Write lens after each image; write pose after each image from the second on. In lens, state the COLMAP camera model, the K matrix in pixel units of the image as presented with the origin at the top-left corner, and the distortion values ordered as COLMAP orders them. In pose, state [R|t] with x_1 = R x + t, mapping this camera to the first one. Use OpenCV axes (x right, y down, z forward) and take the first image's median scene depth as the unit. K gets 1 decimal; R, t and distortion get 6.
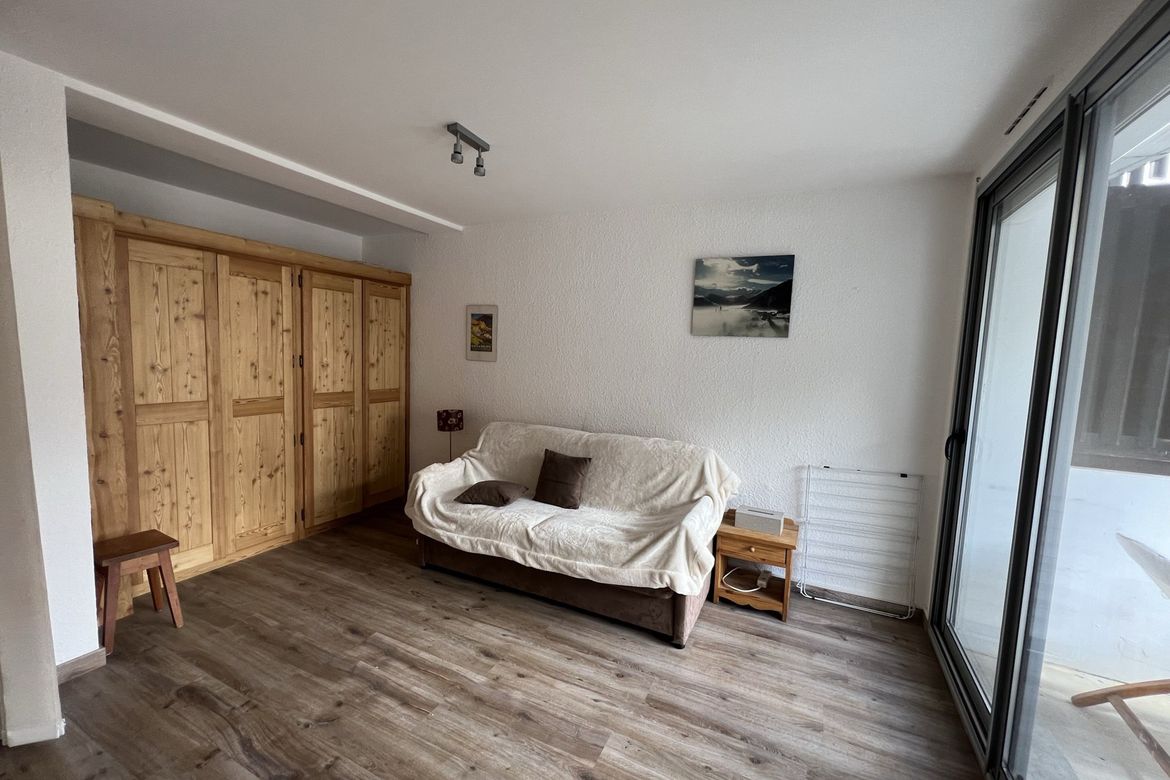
lens RADIAL K [[469.4, 0, 584.0], [0, 469.4, 395.6], [0, 0, 1]] dist [-0.002387, 0.000233]
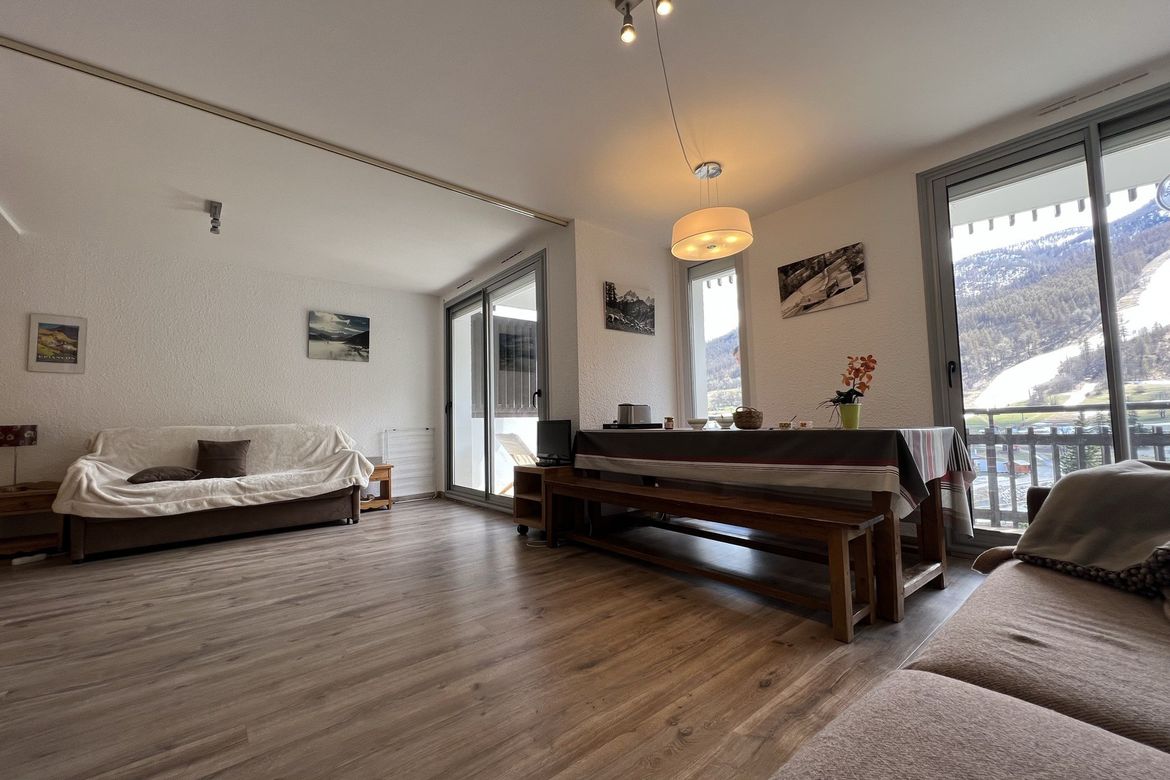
lens RADIAL K [[469.4, 0, 584.0], [0, 469.4, 395.6], [0, 0, 1]] dist [-0.002387, 0.000233]
pose [[0.412805, 0.008842, 0.910777, -0.877067], [0.123319, 0.990203, -0.065507, 0.227802], [-0.902433, 0.139358, 0.407670, -0.478438]]
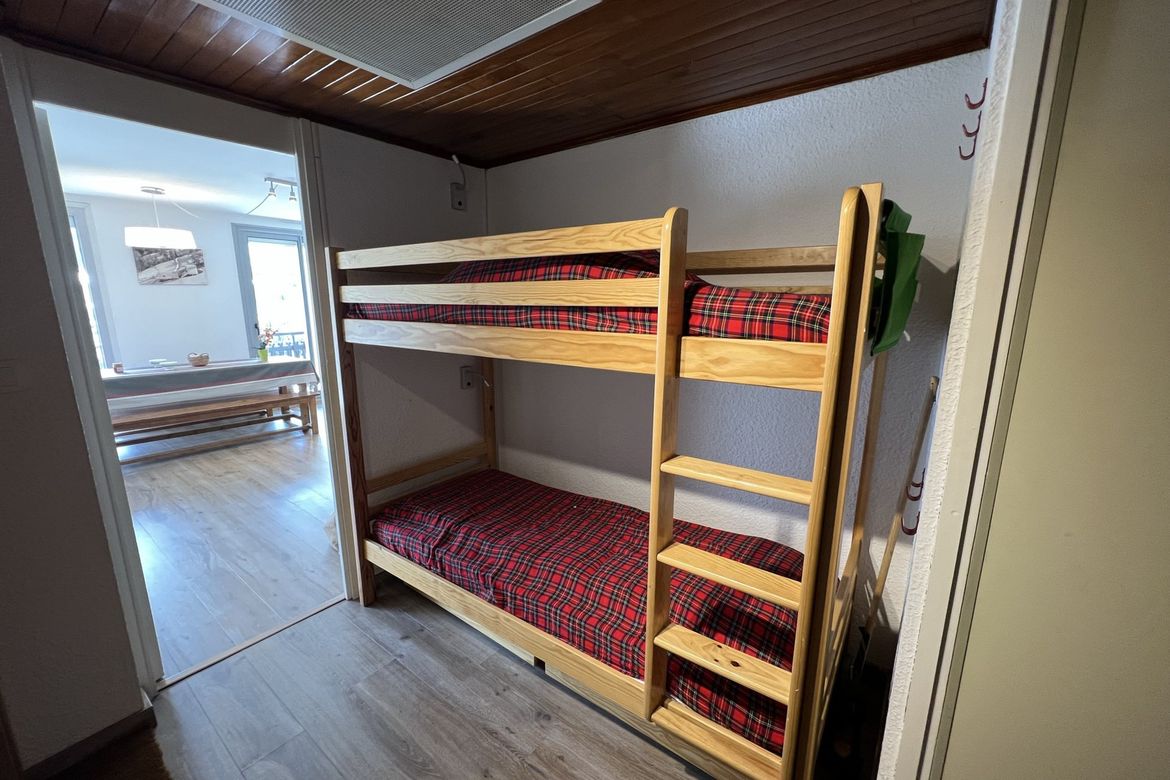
lens RADIAL K [[469.4, 0, 584.0], [0, 469.4, 395.6], [0, 0, 1]] dist [-0.002387, 0.000233]
pose [[-0.980949, -0.074849, 0.179265, -1.498762], [-0.019337, 0.955832, 0.293278, -0.142229], [-0.193299, 0.284224, -0.939070, 0.973037]]
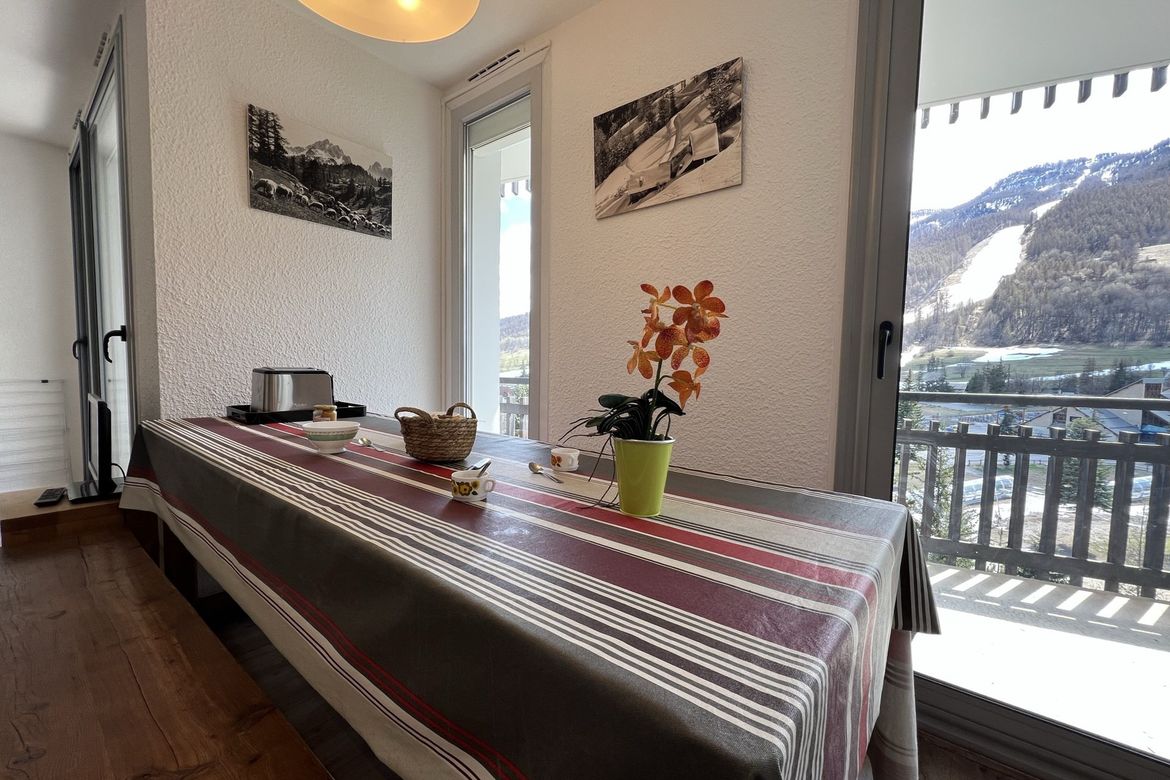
lens RADIAL K [[469.4, 0, 584.0], [0, 469.4, 395.6], [0, 0, 1]] dist [-0.002387, 0.000233]
pose [[0.214157, -0.098682, 0.971802, -0.192734], [0.078138, 0.993426, 0.083659, 0.198141], [-0.973669, 0.058019, 0.220460, -0.589974]]
